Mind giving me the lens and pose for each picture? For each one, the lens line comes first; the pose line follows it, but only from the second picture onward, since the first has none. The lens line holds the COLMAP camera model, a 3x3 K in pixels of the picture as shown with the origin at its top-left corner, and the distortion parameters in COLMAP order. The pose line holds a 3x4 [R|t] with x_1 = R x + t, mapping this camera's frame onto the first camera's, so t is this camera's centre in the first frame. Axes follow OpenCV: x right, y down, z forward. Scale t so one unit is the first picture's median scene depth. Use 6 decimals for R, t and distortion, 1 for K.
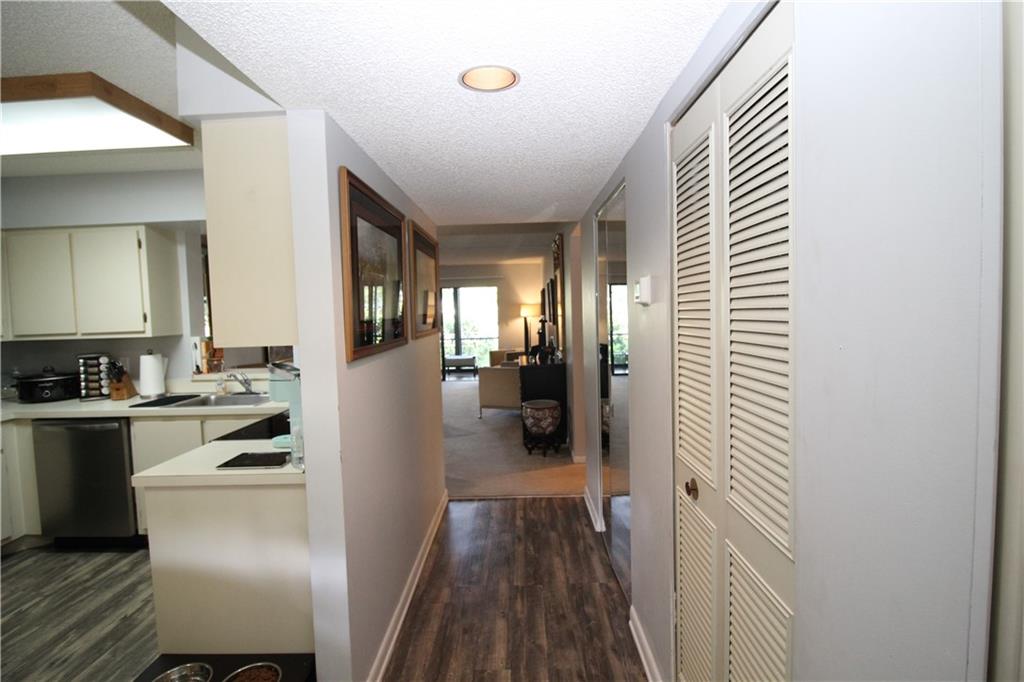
lens RADIAL K [[489.8, 0, 511.6], [0, 489.8, 334.3], [0, 0, 1]] dist [-0.001416, -0.008569]
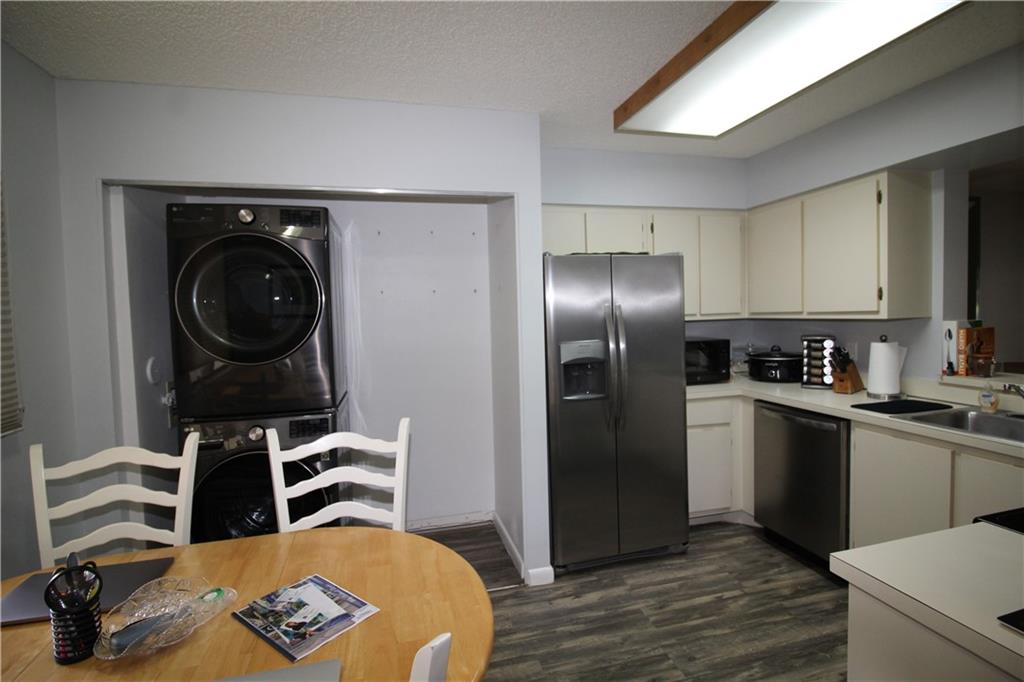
lens RADIAL K [[481.4, 0, 510.0], [0, 481.4, 335.8], [0, 0, 1]] dist [-0.000009, -0.013782]
pose [[0.263132, 0.064824, -0.962580, -0.172686], [-0.029645, 0.997812, 0.059093, 0.005000], [0.964304, 0.012987, 0.264478, 0.237573]]
